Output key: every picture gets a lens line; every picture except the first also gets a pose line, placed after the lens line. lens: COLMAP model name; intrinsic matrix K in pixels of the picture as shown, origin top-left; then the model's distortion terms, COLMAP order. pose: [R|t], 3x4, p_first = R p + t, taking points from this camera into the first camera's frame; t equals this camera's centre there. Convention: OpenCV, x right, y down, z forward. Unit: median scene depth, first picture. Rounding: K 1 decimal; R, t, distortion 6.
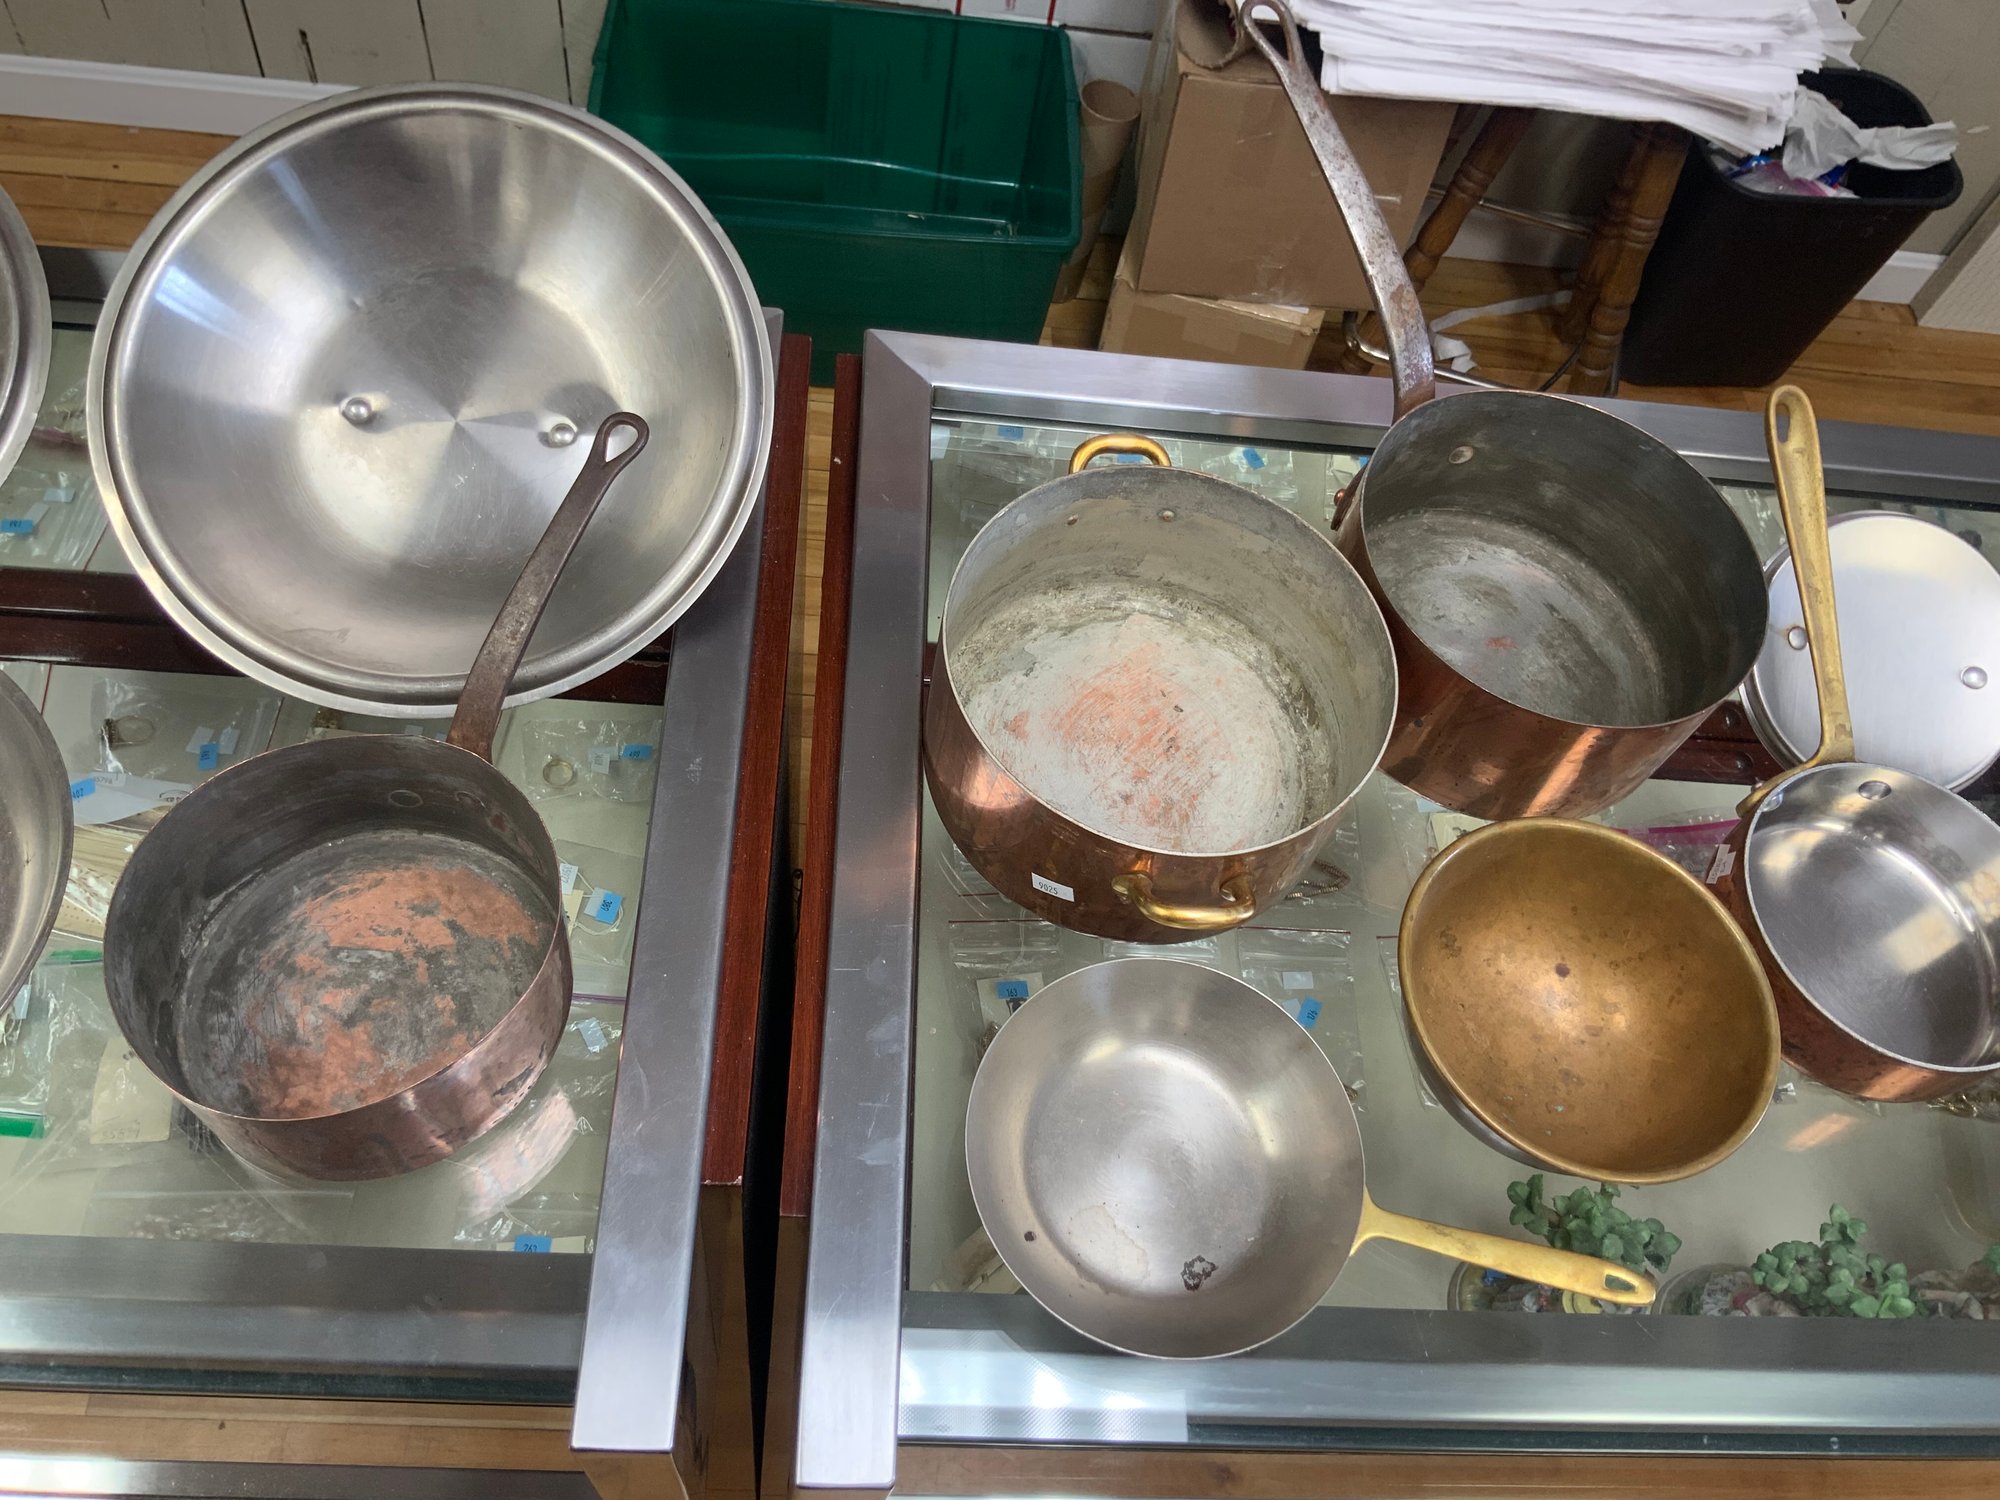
lens RADIAL K [[1628.0, 0, 1007.4], [0, 1628.0, 732.7], [0, 0, 1]] dist [-0.000497, -0.028225]
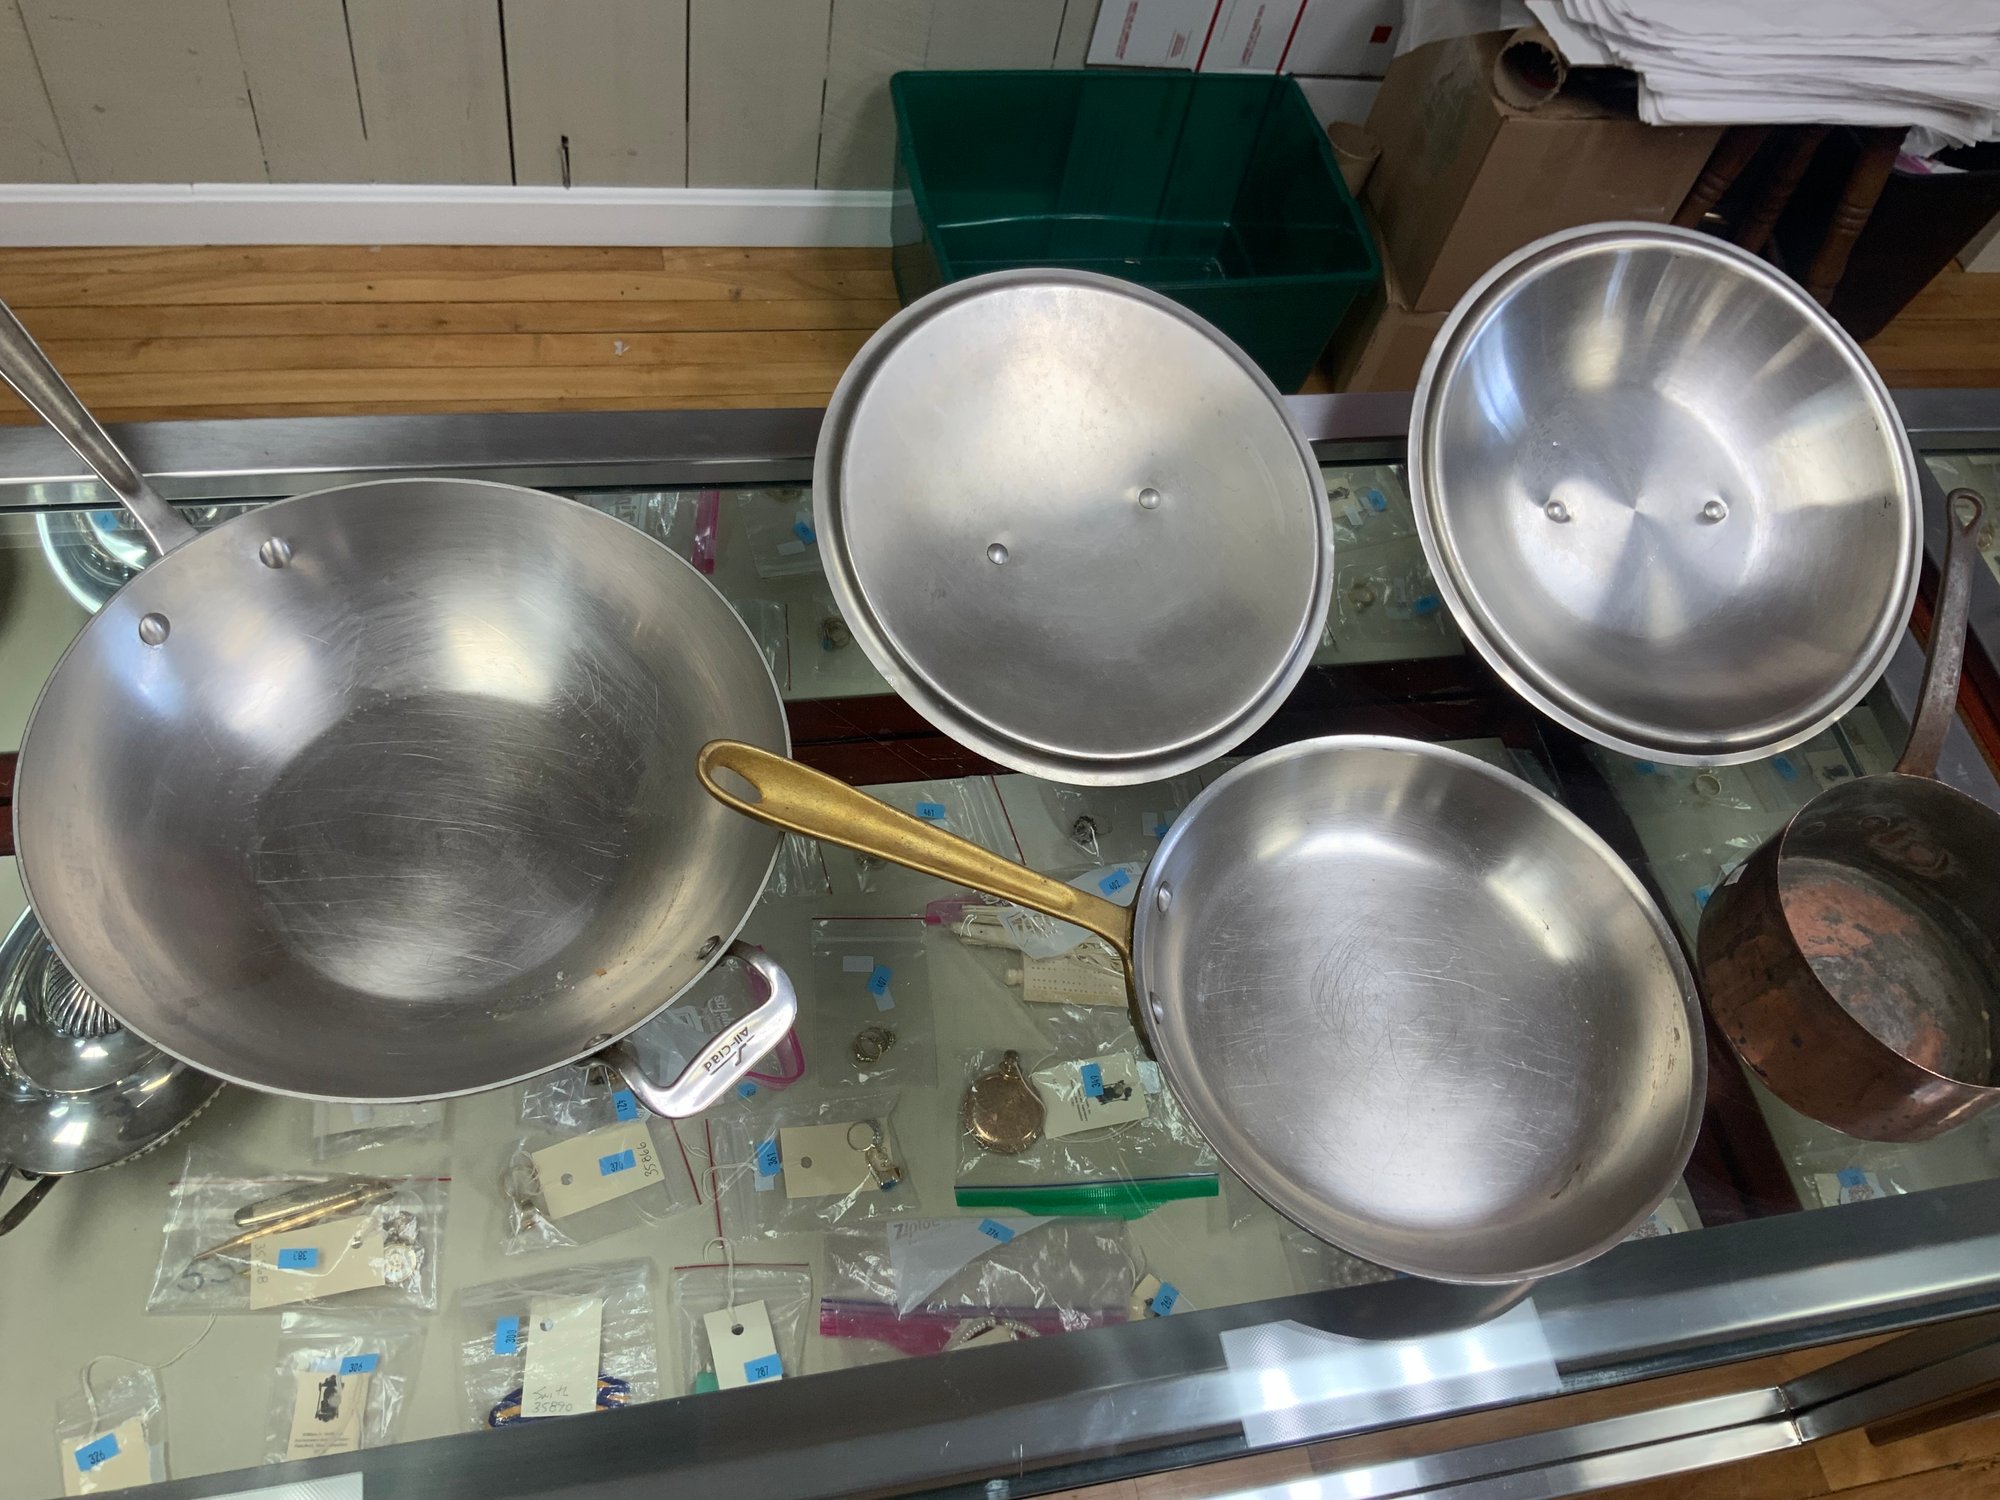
lens RADIAL K [[1628.0, 0, 994.3], [0, 1628.0, 730.0], [0, 0, 1]] dist [-0.000497, -0.028225]
pose [[0.981918, -0.133687, 0.134031, -0.453288], [0.133907, 0.990966, 0.007414, -0.049466], [-0.133811, 0.010667, 0.990949, -0.043674]]
